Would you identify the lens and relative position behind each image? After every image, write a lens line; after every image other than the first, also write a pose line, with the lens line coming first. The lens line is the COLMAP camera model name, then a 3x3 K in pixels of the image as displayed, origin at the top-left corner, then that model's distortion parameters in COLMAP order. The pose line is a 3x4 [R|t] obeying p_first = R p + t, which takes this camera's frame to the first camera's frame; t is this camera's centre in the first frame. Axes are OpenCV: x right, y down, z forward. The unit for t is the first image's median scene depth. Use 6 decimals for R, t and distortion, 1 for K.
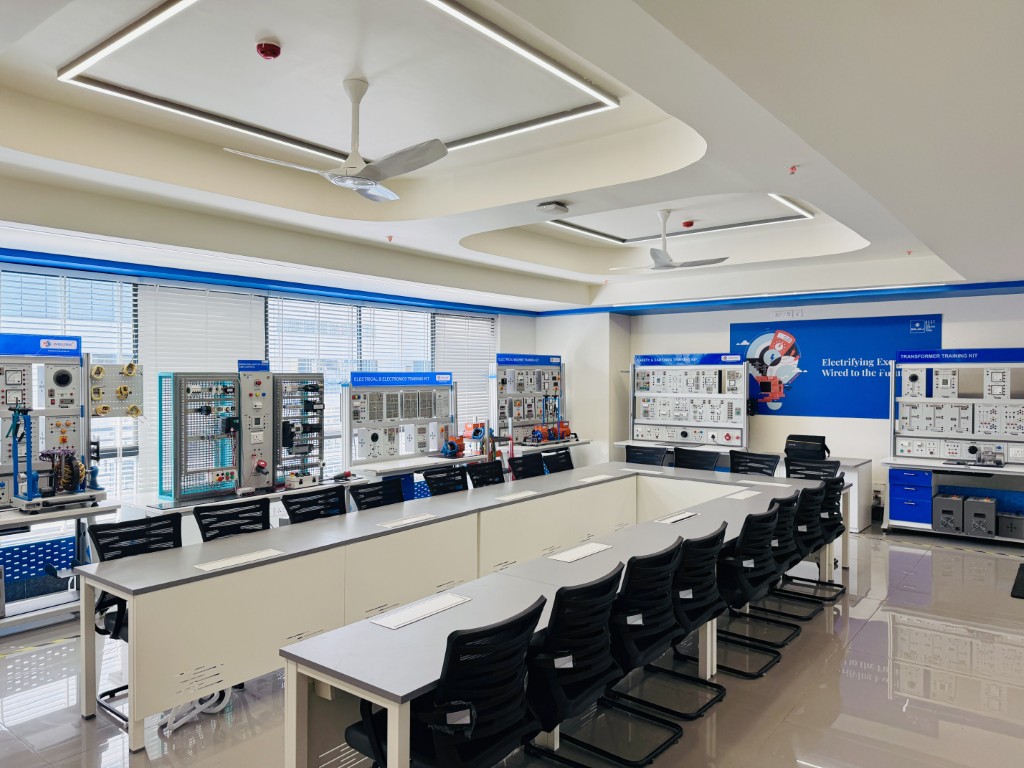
lens RADIAL K [[720.8, 0, 512.0], [0, 720.8, 384.0], [0, 0, 1]] dist [0.221124, -0.000426]
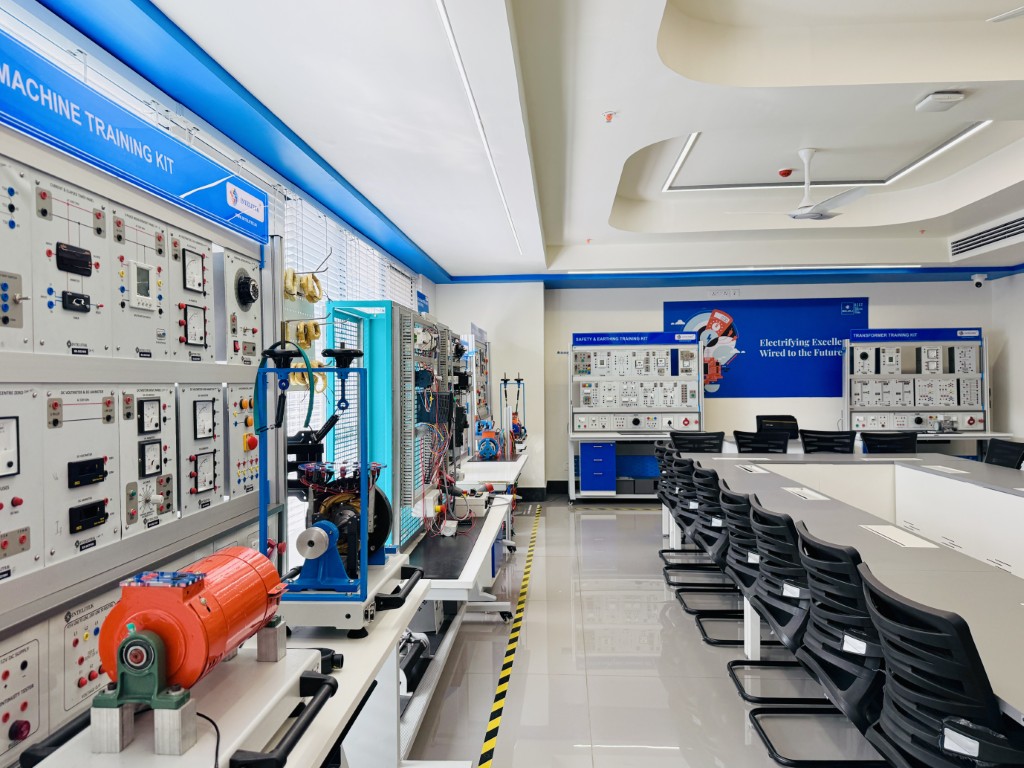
lens RADIAL K [[720.8, 0, 512.0], [0, 720.8, 384.0], [0, 0, 1]] dist [0.221124, -0.000426]
pose [[0.827389, -0.018105, 0.561337, -0.465099], [0.015067, 0.999836, 0.010039, 0.012838], [-0.561427, 0.000152, 0.827526, 0.405887]]
